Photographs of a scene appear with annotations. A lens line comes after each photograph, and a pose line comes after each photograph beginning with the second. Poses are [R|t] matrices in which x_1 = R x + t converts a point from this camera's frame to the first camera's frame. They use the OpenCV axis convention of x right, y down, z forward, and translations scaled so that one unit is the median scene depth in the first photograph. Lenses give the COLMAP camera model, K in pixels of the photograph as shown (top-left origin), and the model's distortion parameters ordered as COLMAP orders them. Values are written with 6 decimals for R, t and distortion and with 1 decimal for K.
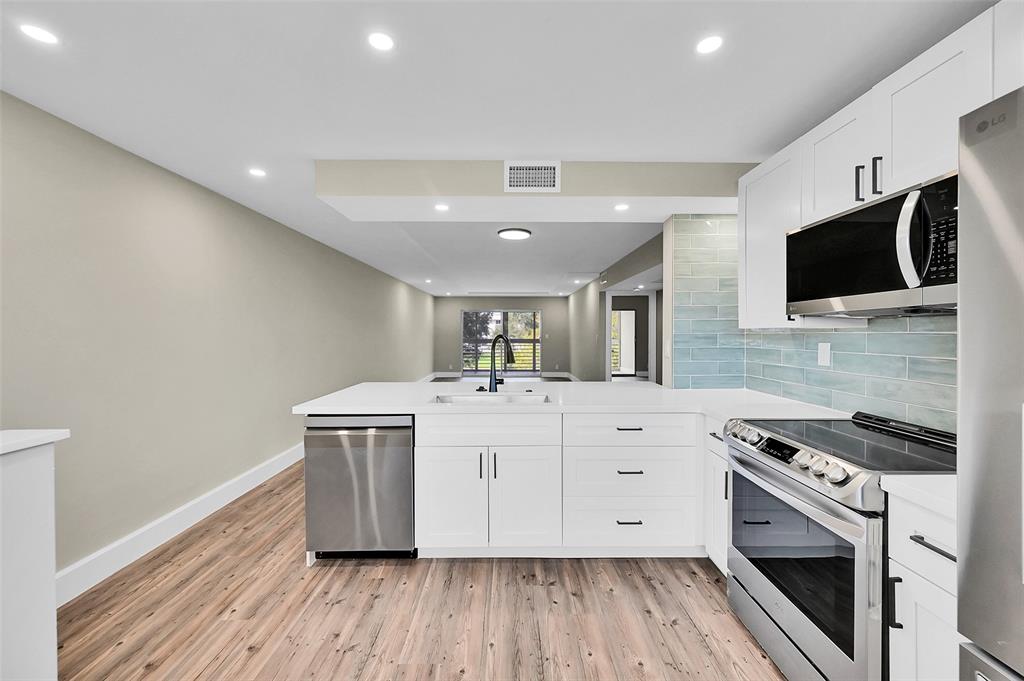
lens RADIAL K [[420.4, 0, 511.0], [0, 420.4, 338.2], [0, 0, 1]] dist [0.002557, 0.002330]
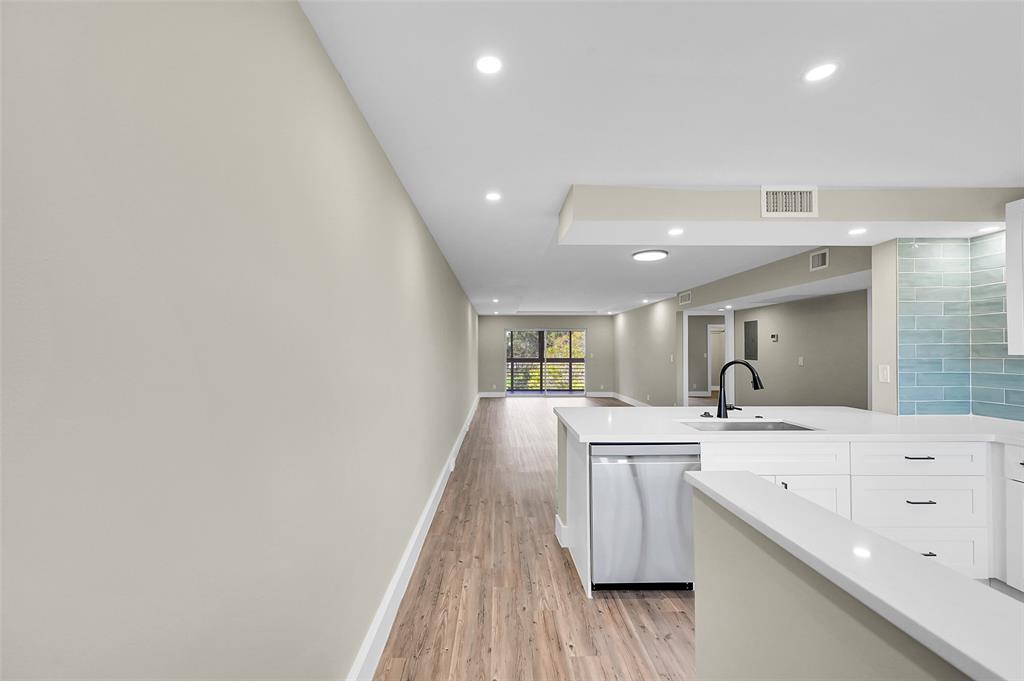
lens RADIAL K [[420.4, 0, 499.0], [0, 420.4, 349.1], [0, 0, 1]] dist [0.002557, 0.002330]
pose [[0.999997, -0.000296, 0.002358, -0.679731], [0.000334, 0.999870, -0.016130, -0.021345], [-0.002353, 0.016130, 0.999867, 0.013920]]
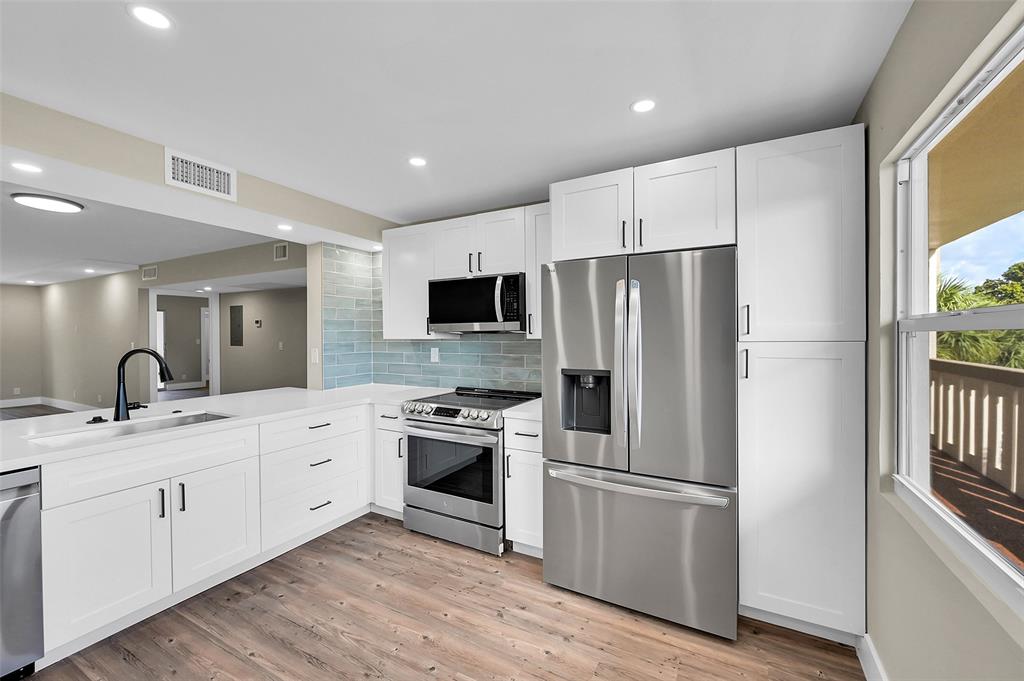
lens RADIAL K [[420.4, 0, 513.6], [0, 420.4, 339.9], [0, 0, 1]] dist [0.002557, 0.002330]
pose [[0.485308, -0.012326, 0.874257, -0.468949], [0.015111, 0.999870, 0.005708, -0.022124], [-0.874213, 0.010440, 0.485431, -0.043931]]
